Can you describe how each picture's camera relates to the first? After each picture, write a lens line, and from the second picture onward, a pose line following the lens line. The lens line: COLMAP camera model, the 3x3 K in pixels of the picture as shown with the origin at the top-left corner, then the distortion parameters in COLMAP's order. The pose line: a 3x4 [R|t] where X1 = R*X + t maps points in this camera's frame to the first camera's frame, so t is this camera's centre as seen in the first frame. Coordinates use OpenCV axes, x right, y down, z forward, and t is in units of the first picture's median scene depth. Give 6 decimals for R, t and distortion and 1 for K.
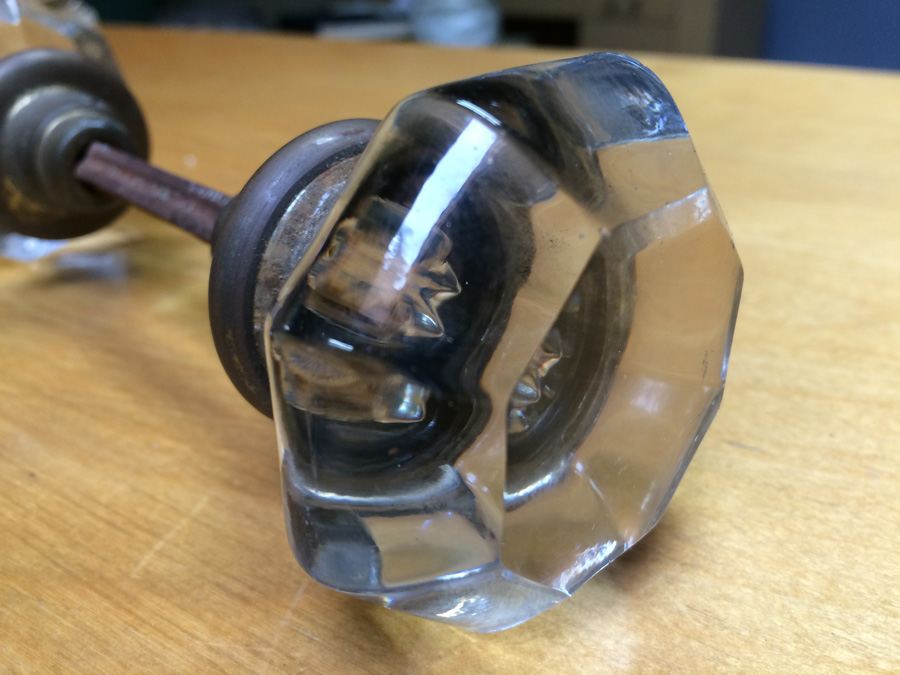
lens RADIAL K [[778.5, 0, 455.0], [0, 778.5, 339.5], [0, 0, 1]] dist [0.022228, -0.083039]
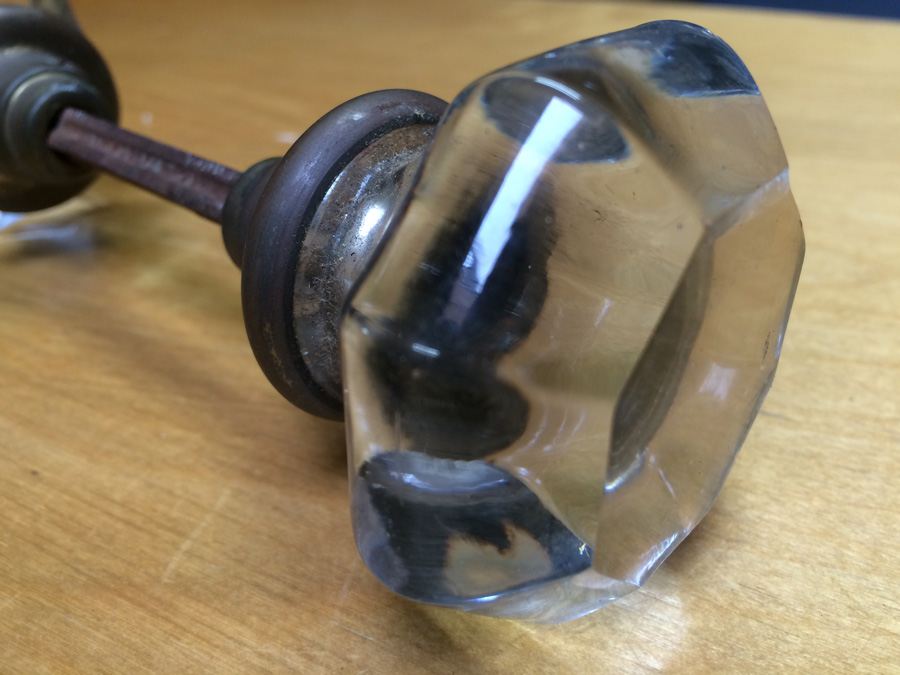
lens RADIAL K [[778.5, 0, 448.2], [0, 778.5, 334.8], [0, 0, 1]] dist [0.022228, -0.083039]
pose [[0.997462, -0.030943, 0.064130, -0.118521], [0.026931, 0.997681, 0.062506, -0.044989], [-0.065916, -0.060620, 0.995982, 0.047626]]
